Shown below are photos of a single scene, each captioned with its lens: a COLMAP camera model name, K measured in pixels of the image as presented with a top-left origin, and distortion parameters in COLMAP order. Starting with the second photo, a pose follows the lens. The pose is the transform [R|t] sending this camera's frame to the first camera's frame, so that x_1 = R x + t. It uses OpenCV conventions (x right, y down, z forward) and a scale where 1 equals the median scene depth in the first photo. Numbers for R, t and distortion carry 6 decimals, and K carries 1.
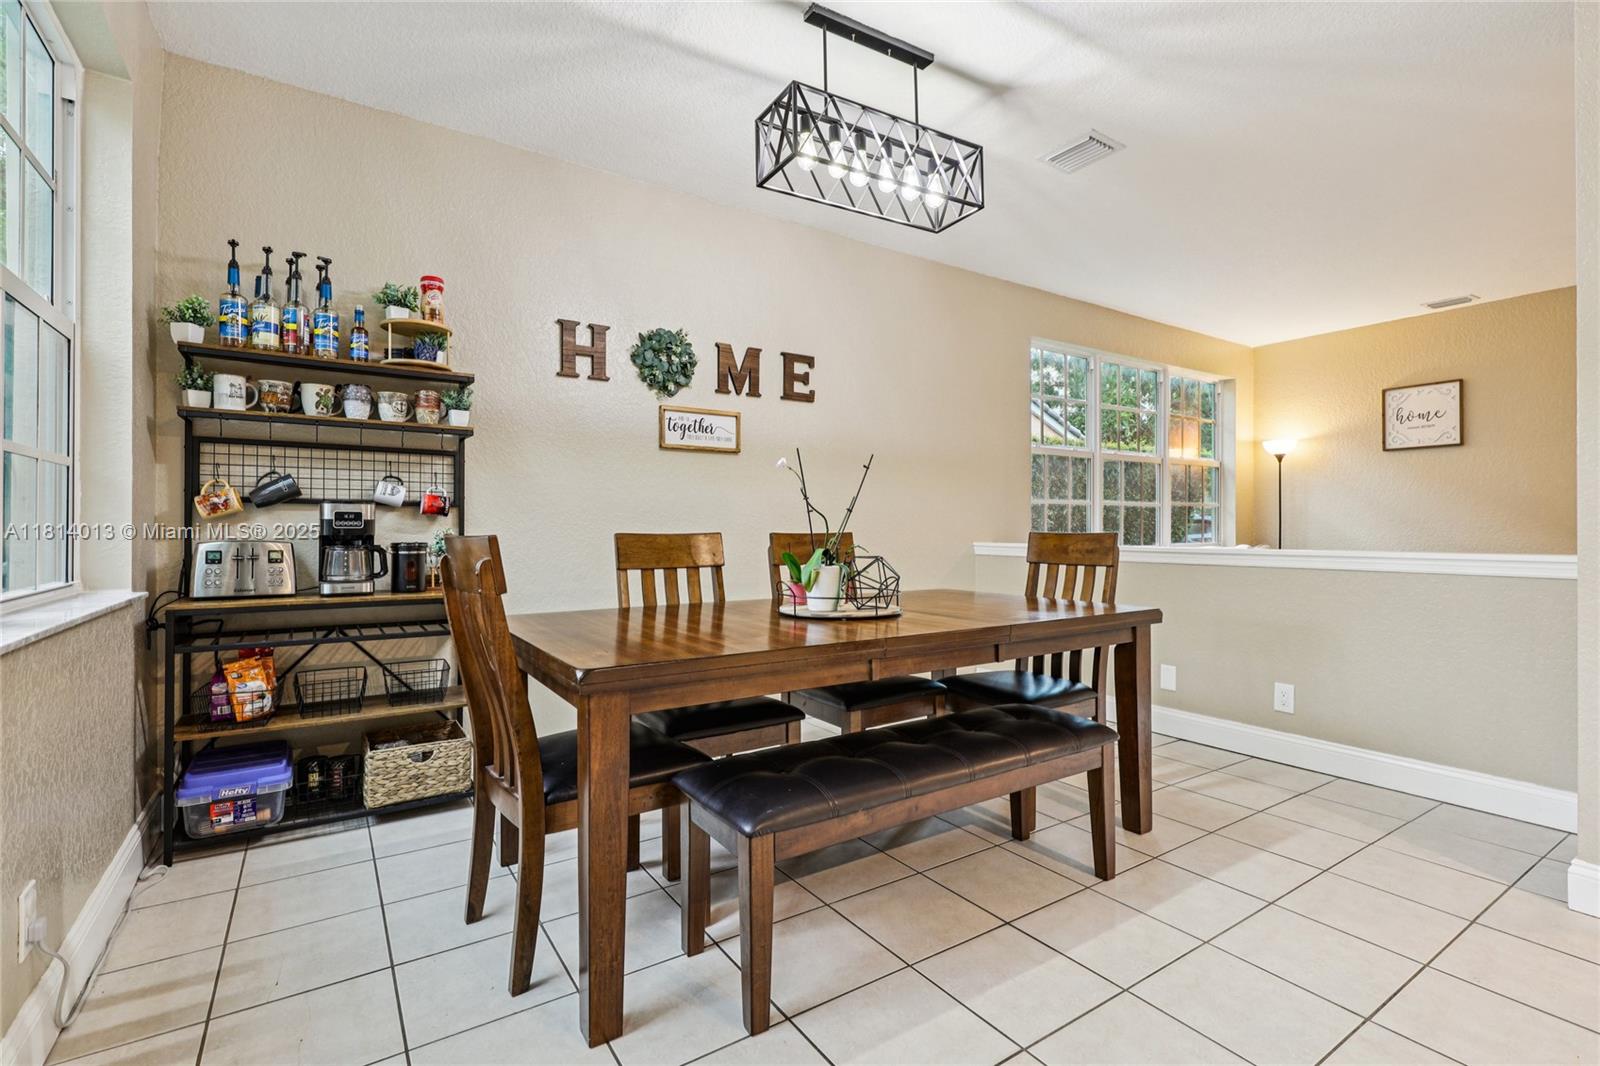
lens RADIAL K [[744.2, 0, 821.9], [0, 744.2, 521.5], [0, 0, 1]] dist [0.024340, -0.000073]
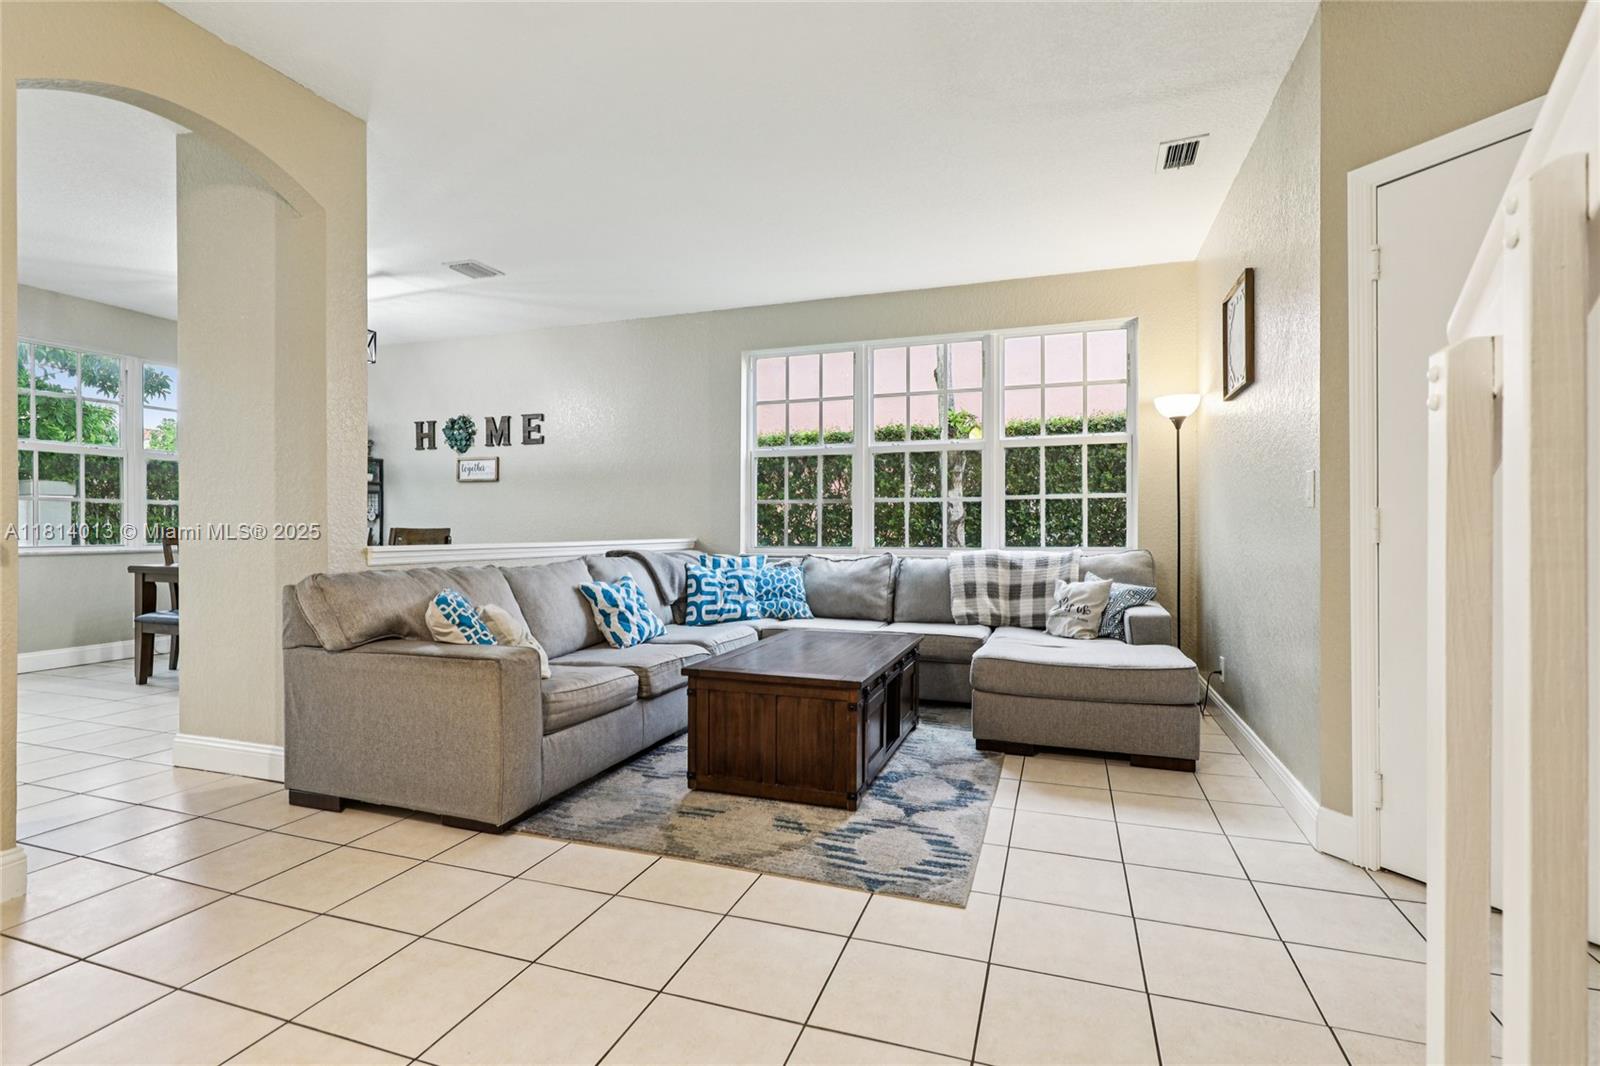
lens RADIAL K [[747.7, 0, 796.1], [0, 747.7, 525.2], [0, 0, 1]] dist [-0.000750, -0.000076]
pose [[0.597965, 0.002765, -0.801518, 1.836435], [0.003988, 0.999971, 0.006425, -0.000805], [0.801513, -0.007039, 0.597937, 0.601988]]
